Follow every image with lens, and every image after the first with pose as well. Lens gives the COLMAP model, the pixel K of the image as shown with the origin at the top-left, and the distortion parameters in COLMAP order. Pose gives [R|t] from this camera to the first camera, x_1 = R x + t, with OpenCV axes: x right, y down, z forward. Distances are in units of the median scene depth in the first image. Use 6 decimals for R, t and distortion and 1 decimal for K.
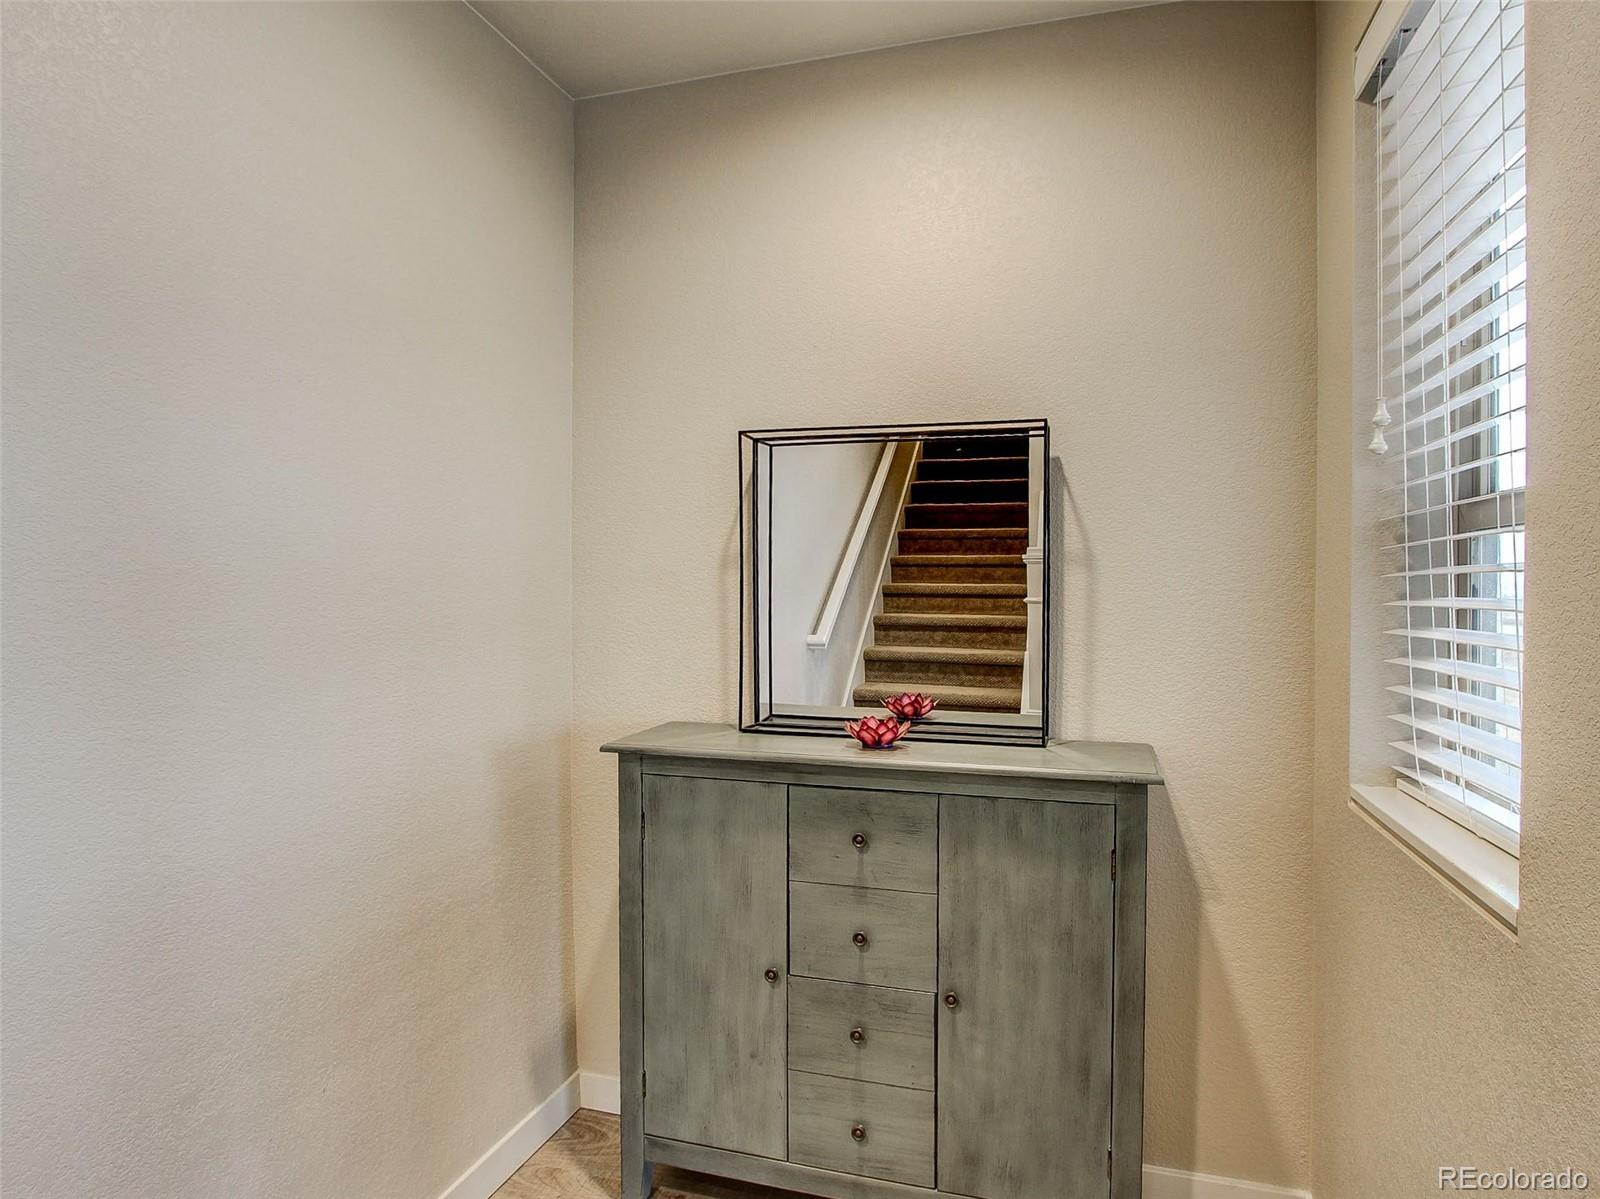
lens RADIAL K [[862.8, 0, 805.1], [0, 862.8, 591.8], [0, 0, 1]] dist [-0.026722, 0.006174]
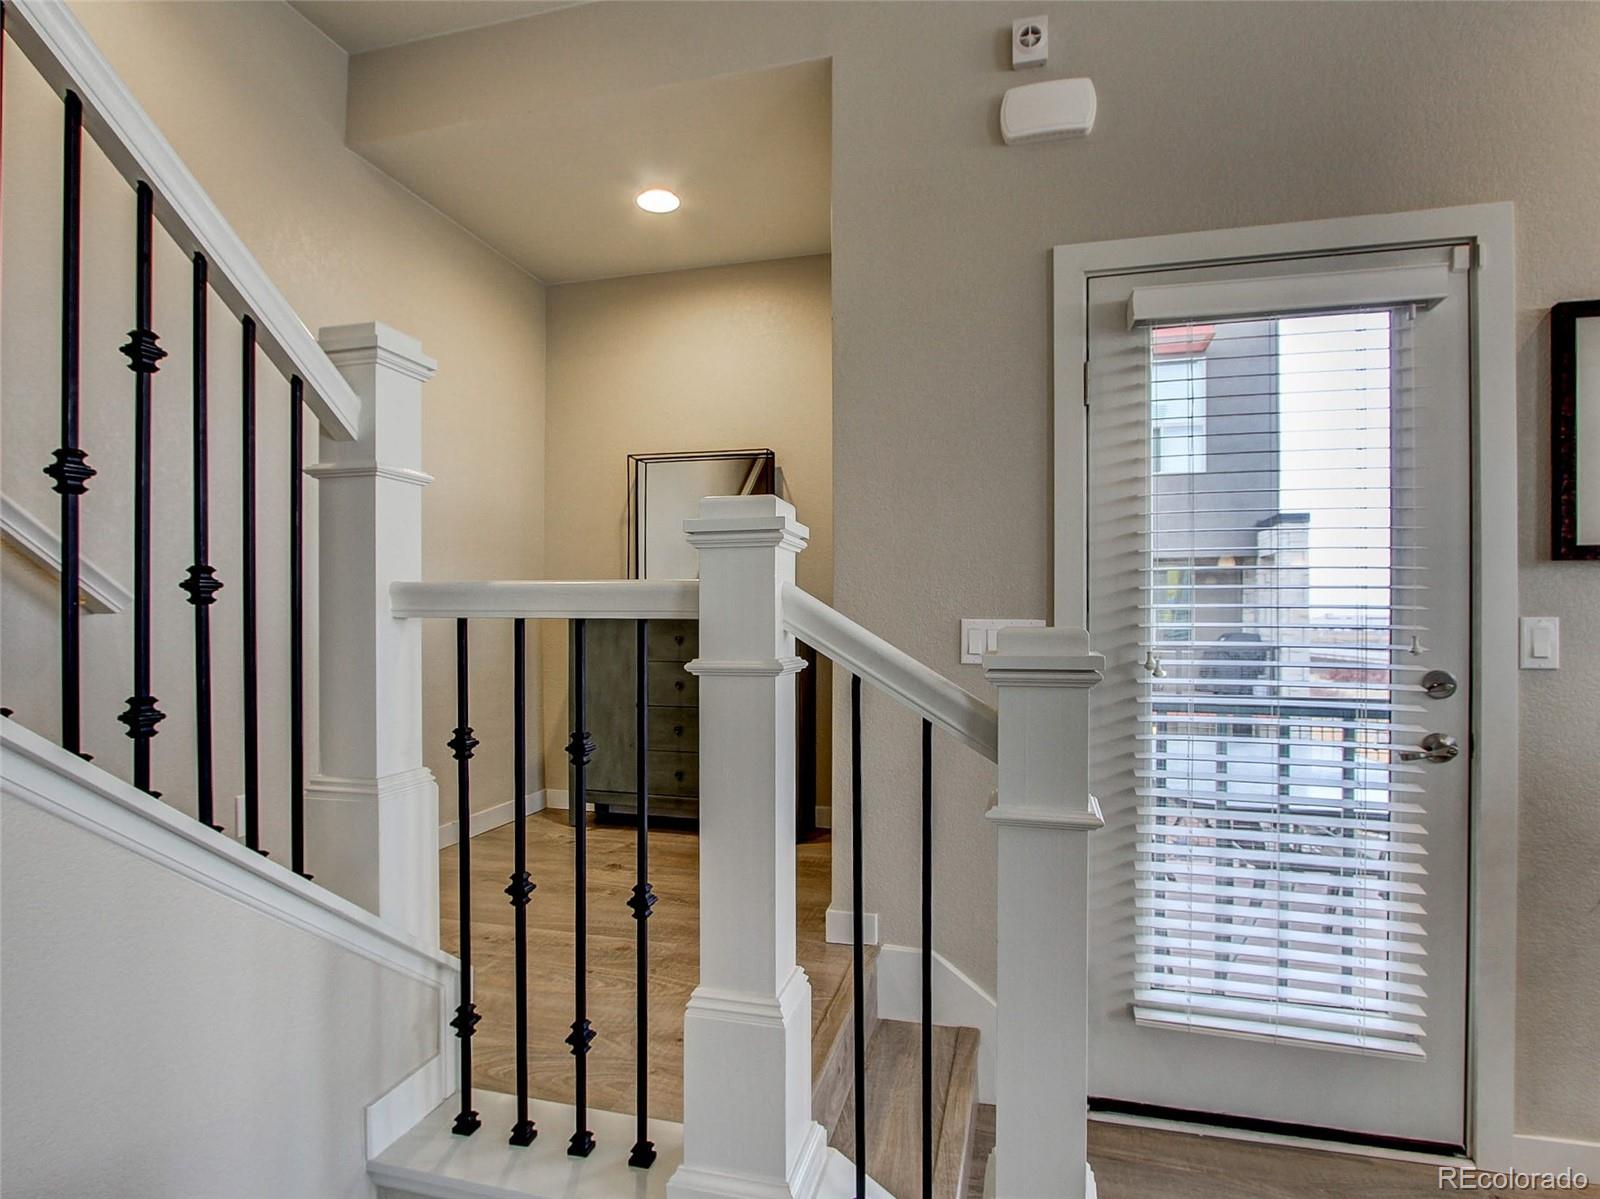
lens RADIAL K [[862.8, 0, 793.7], [0, 862.8, 607.0], [0, 0, 1]] dist [-0.026722, 0.006174]
pose [[0.998883, -0.005640, 0.046923, 0.206956], [0.005866, 0.999972, -0.004675, 0.172902], [-0.046895, 0.004946, 0.998888, -0.987895]]
